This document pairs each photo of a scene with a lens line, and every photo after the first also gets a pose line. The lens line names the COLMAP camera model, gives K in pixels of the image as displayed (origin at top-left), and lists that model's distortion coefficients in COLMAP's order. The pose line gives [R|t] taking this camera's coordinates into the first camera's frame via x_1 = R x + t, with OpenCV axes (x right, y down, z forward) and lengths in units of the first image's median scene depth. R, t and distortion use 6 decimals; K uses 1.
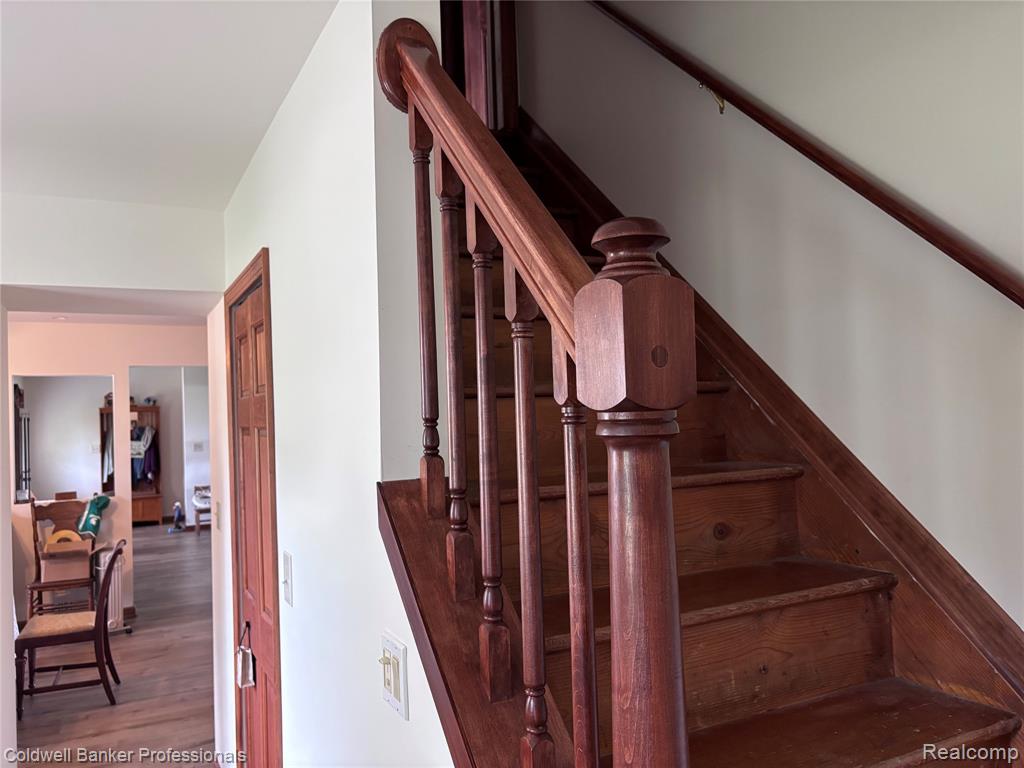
lens RADIAL K [[776.2, 0, 522.5], [0, 776.2, 385.7], [0, 0, 1]] dist [0.052548, -0.051822]
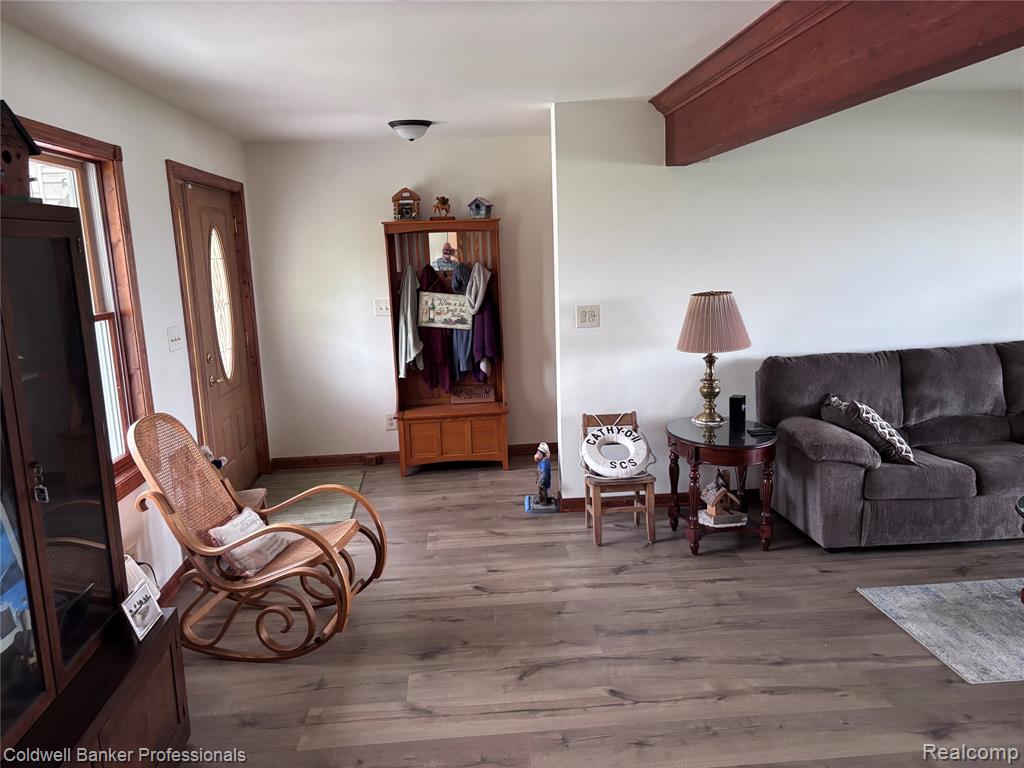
lens RADIAL K [[776.2, 0, 513.3], [0, 776.2, 390.6], [0, 0, 1]] dist [0.052548, -0.051822]
pose [[0.920744, 0.072233, -0.383422, -0.276091], [0.013328, 0.976317, 0.215934, 0.026416], [0.389939, -0.203930, 0.897976, 0.578898]]
